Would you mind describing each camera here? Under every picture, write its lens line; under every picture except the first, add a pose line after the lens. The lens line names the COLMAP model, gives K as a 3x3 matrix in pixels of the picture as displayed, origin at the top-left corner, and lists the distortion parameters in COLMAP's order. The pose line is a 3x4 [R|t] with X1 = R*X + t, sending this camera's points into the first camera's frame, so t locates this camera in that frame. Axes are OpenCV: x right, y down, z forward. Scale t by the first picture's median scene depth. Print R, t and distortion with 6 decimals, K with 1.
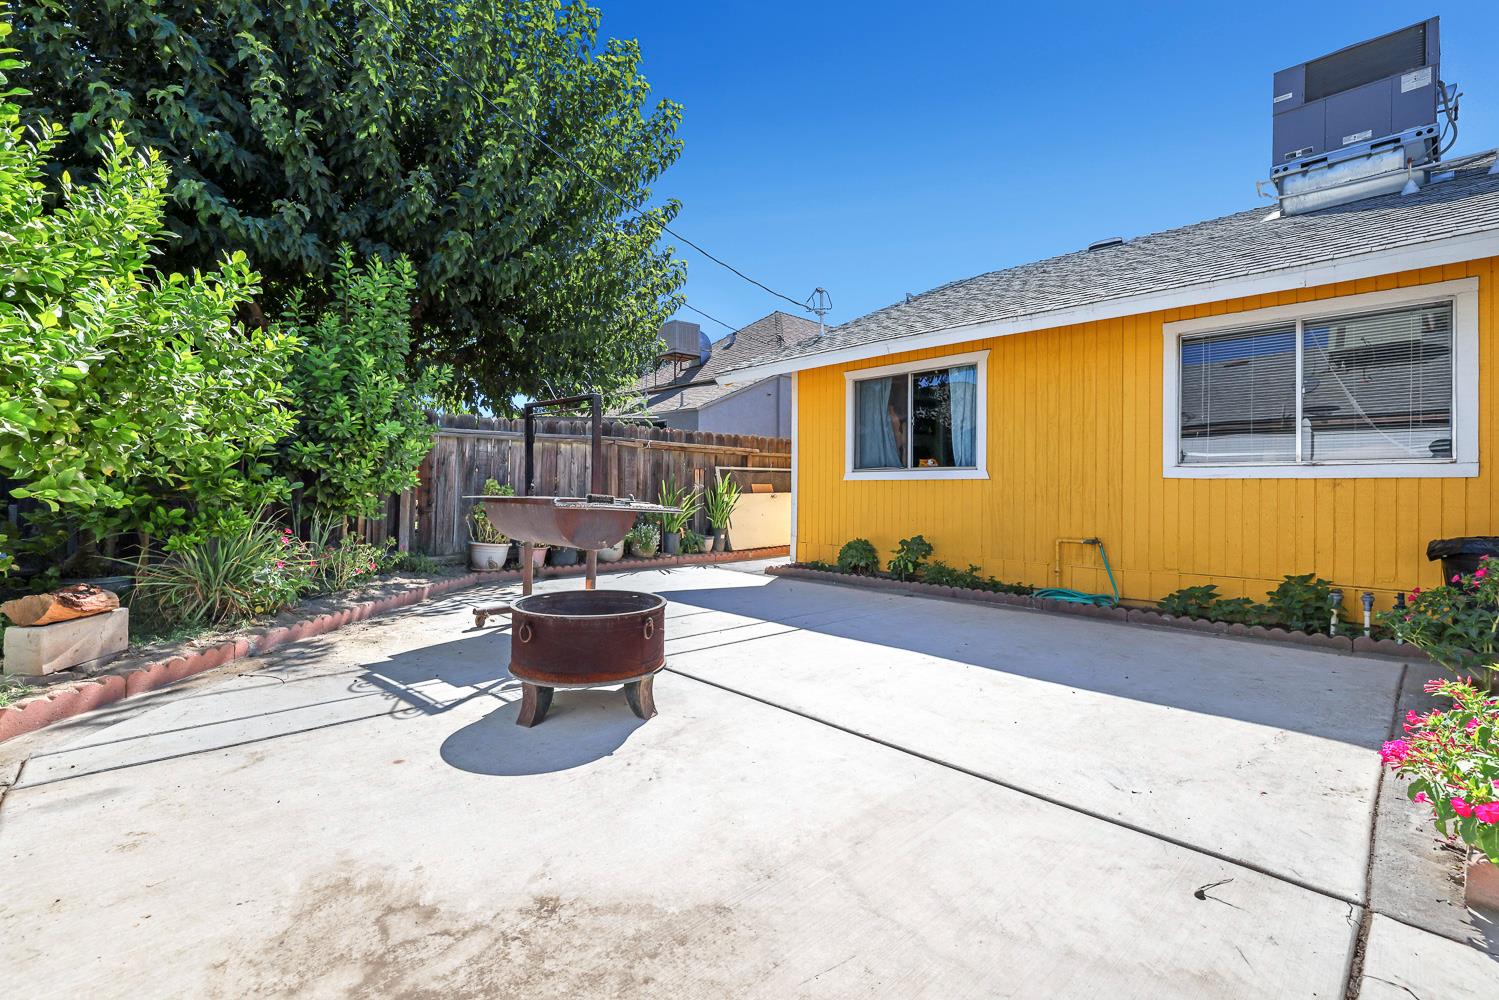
lens RADIAL K [[640.2, 0, 745.2], [0, 640.2, 484.7], [0, 0, 1]] dist [-0.000450, -0.000349]
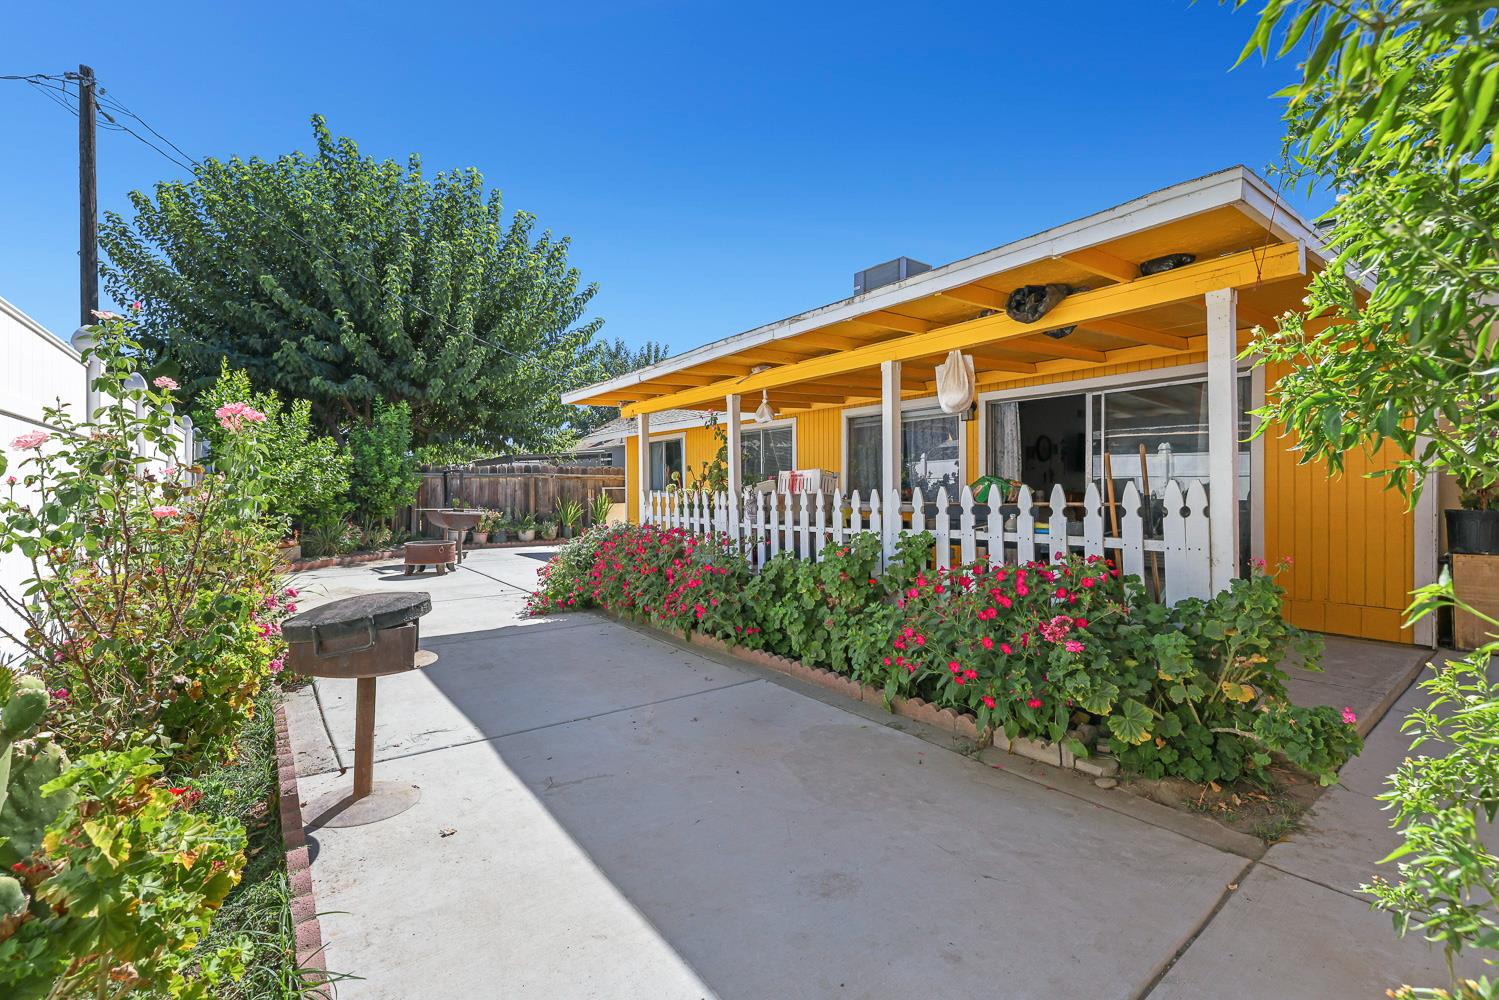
lens RADIAL K [[628.2, 0, 751.4], [0, 628.2, 494.3], [0, 0, 1]] dist [-0.000838, 0.000081]
pose [[0.993483, -0.004332, -0.113895, 0.901365], [0.006011, 0.999878, 0.014400, -0.053775], [0.113818, -0.014991, 0.993388, -1.025916]]
